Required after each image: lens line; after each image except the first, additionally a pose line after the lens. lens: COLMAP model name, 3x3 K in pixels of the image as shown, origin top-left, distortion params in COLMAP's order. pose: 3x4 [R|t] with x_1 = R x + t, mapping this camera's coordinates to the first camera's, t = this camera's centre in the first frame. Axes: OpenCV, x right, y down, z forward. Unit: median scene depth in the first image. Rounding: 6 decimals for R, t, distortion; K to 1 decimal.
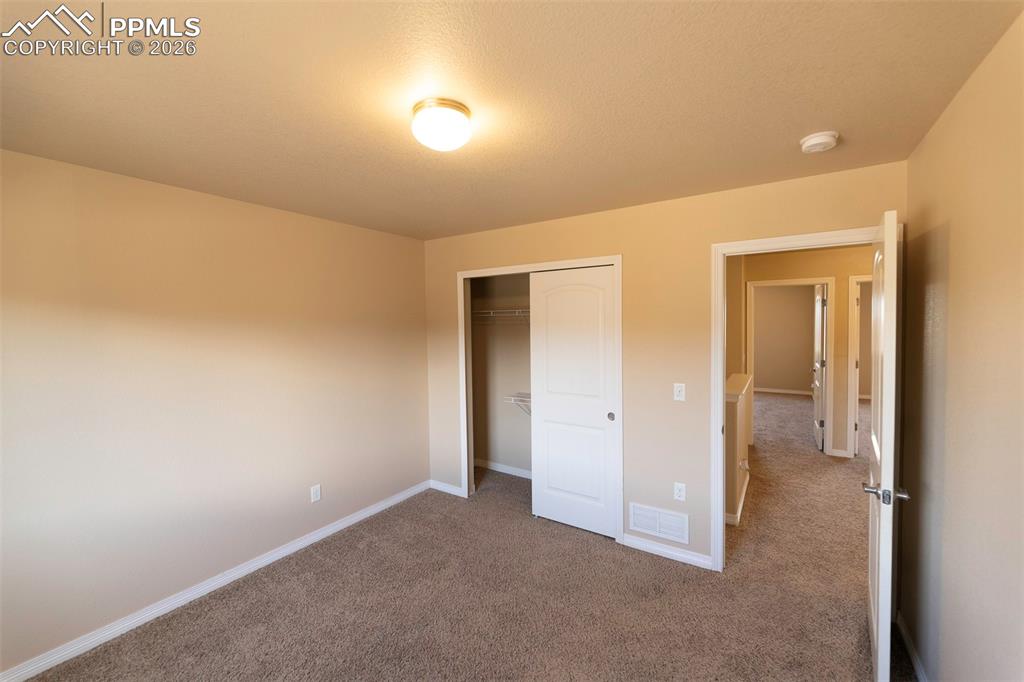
lens RADIAL K [[417.7, 0, 510.9], [0, 417.7, 339.1], [0, 0, 1]] dist [-0.003546, 0.000413]
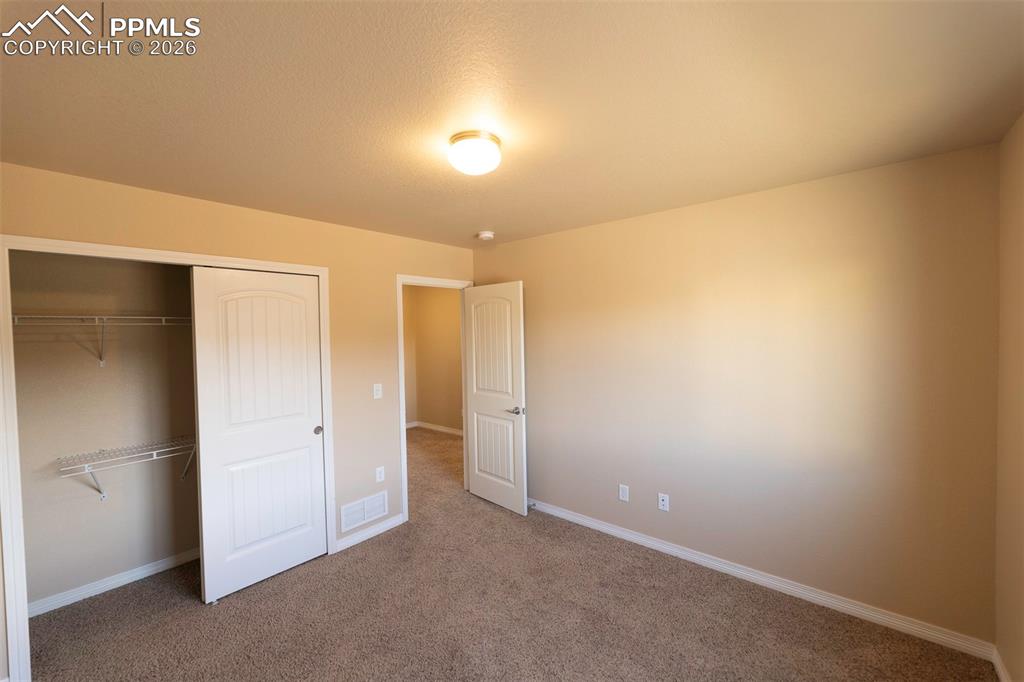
lens RADIAL K [[417.7, 0, 513.2], [0, 417.7, 342.2], [0, 0, 1]] dist [-0.003546, 0.000413]
pose [[0.094567, -0.016038, 0.995389, -0.744182], [0.058489, 0.998233, 0.010527, -0.004736], [-0.993799, 0.057224, 0.095337, 0.479109]]
